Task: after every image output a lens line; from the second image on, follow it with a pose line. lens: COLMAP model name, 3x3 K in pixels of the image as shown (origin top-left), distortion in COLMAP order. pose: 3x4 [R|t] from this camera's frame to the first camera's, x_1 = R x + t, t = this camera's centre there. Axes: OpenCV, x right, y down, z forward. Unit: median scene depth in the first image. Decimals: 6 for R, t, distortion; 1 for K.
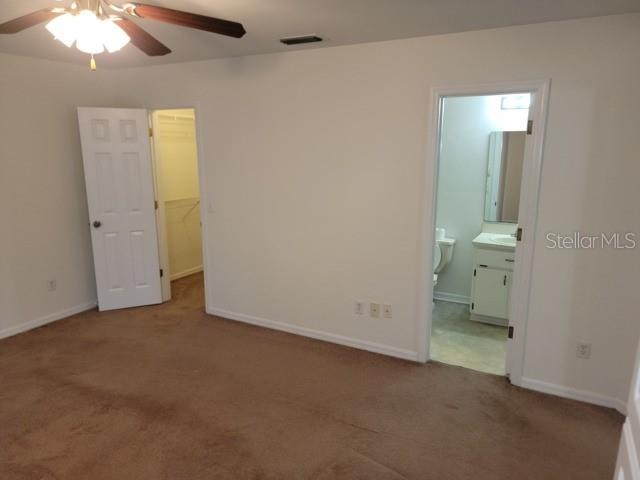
lens RADIAL K [[445.7, 0, 320.0], [0, 445.7, 240.0], [0, 0, 1]] dist [0.084993, -0.061231]
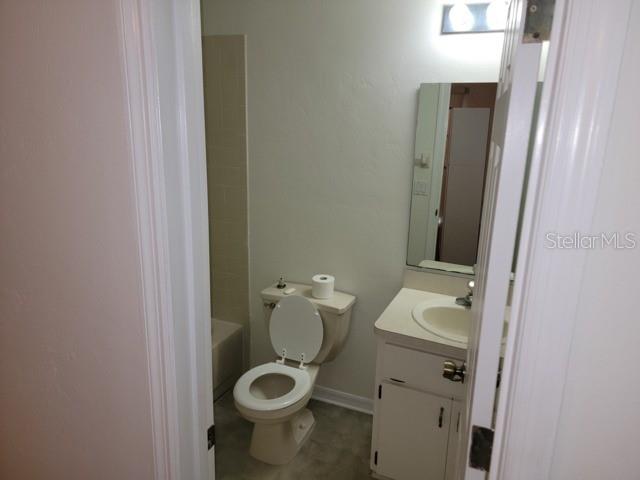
lens RADIAL K [[460.3, 0, 320.0], [0, 460.3, 240.0], [0, 0, 1]] dist [0.151743, -0.000599]
pose [[0.995887, -0.004585, 0.090493, 0.217878], [-0.003341, 0.996181, 0.087246, -0.114571], [-0.090547, -0.087189, 0.992068, 0.489620]]
